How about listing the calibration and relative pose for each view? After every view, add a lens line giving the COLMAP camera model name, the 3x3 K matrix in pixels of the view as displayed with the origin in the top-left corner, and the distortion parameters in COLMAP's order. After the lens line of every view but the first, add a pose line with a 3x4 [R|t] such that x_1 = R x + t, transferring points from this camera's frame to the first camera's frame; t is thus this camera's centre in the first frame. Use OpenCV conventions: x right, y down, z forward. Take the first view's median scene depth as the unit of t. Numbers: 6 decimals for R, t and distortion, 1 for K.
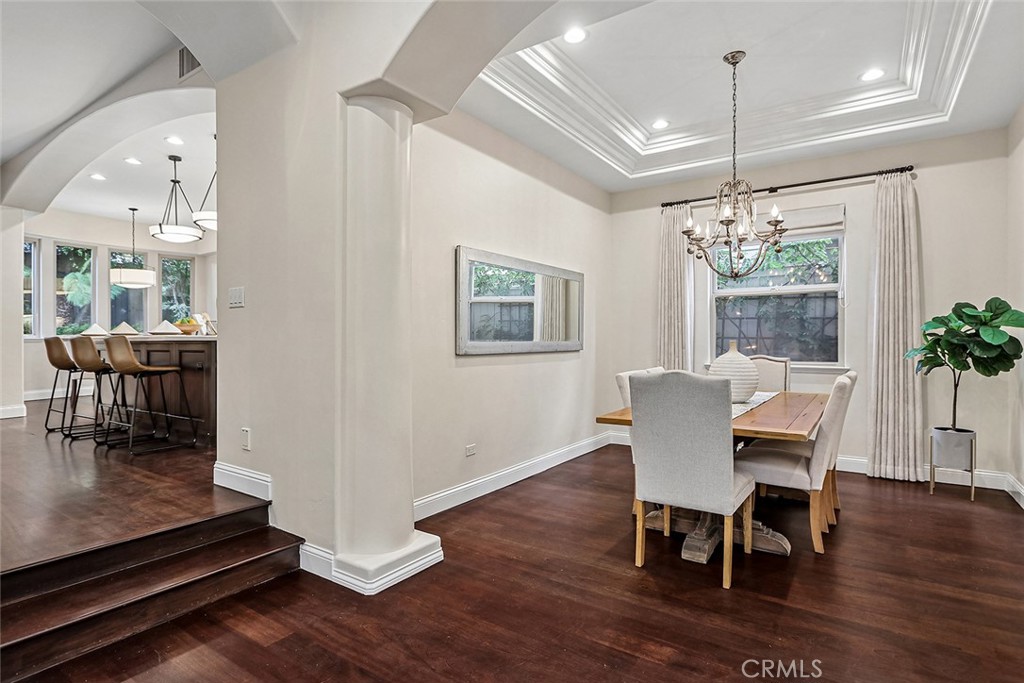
lens RADIAL K [[513.1, 0, 512.0], [0, 513.1, 341.5], [0, 0, 1]] dist [-0.001757, -0.001637]
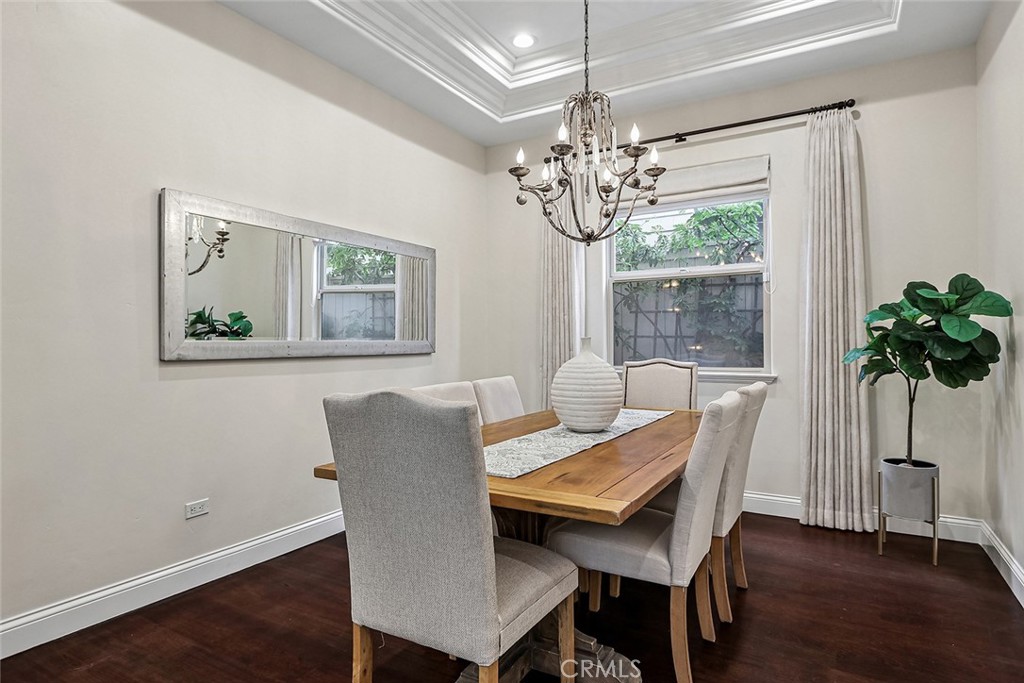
lens RADIAL K [[559.5, 0, 505.8], [0, 559.5, 338.7], [0, 0, 1]] dist [0.001220, -0.000891]
pose [[0.997475, -0.002648, 0.070972, 0.229852], [0.003459, 0.999930, -0.011296, 0.007038], [-0.070937, 0.011513, 0.997414, 0.242209]]
